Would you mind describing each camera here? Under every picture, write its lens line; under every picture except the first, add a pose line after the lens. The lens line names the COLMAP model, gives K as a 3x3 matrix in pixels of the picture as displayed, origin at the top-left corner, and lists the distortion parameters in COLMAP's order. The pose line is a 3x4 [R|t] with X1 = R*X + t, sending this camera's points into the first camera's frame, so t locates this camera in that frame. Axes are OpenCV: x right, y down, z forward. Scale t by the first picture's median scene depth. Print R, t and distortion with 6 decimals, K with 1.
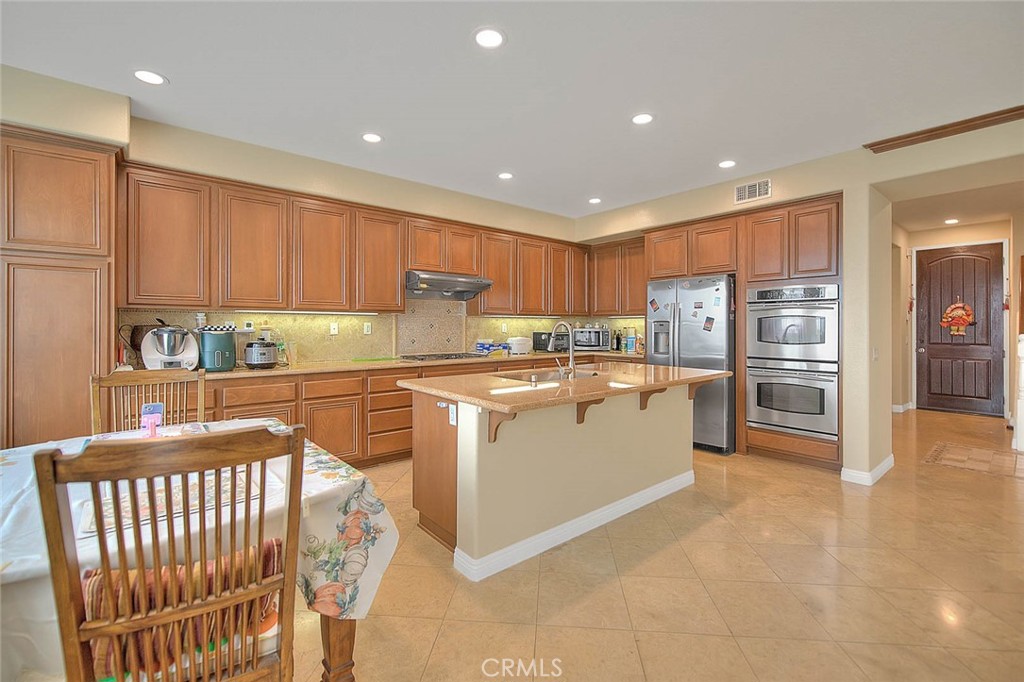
lens RADIAL K [[418.8, 0, 518.1], [0, 418.8, 334.4], [0, 0, 1]] dist [-0.010946, -0.001408]
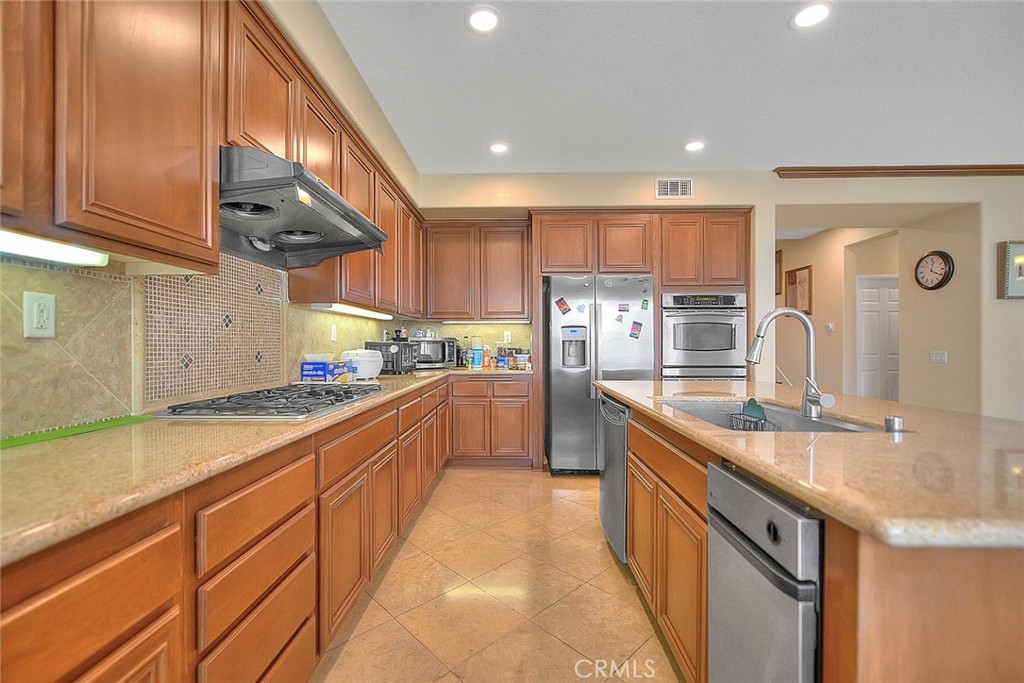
lens RADIAL K [[418.8, 0, 508.2], [0, 418.8, 345.3], [0, 0, 1]] dist [-0.010946, -0.001408]
pose [[0.669874, -0.003014, 0.742468, -0.362481], [0.013979, 0.999866, -0.008552, 0.010765], [-0.742343, 0.016108, 0.669827, 0.620133]]
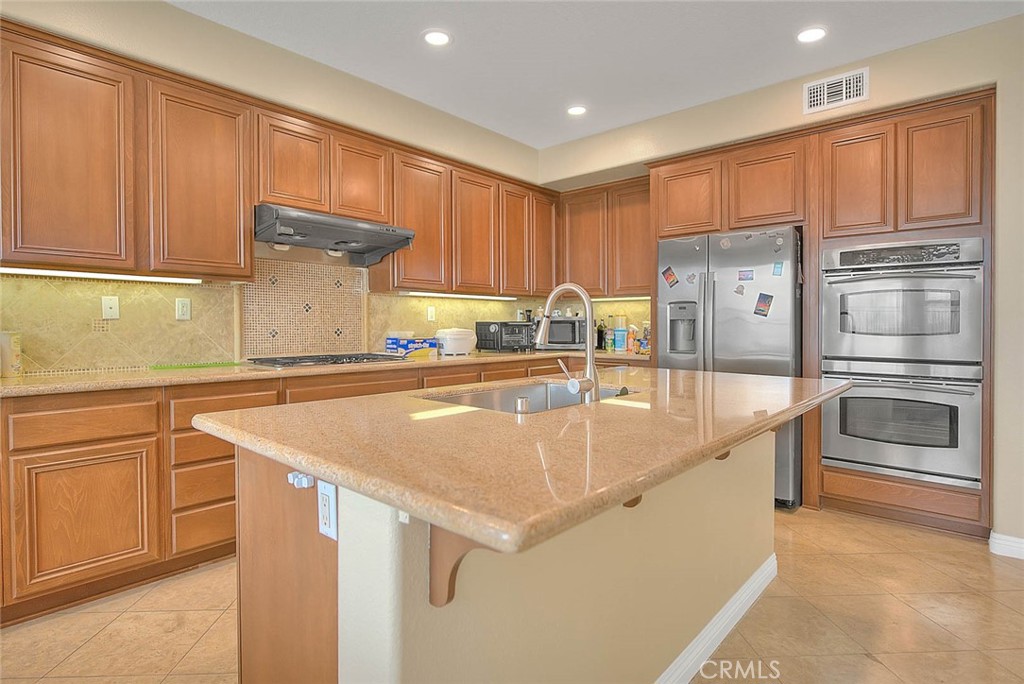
lens RADIAL K [[517.4, 0, 506.0], [0, 517.4, 345.2], [0, 0, 1]] dist [-0.011946, -0.001241]
pose [[0.991323, -0.003888, 0.131387, -0.030566], [0.000966, 0.999751, 0.022297, 0.018594], [-0.131441, -0.021976, 0.991080, 0.279584]]
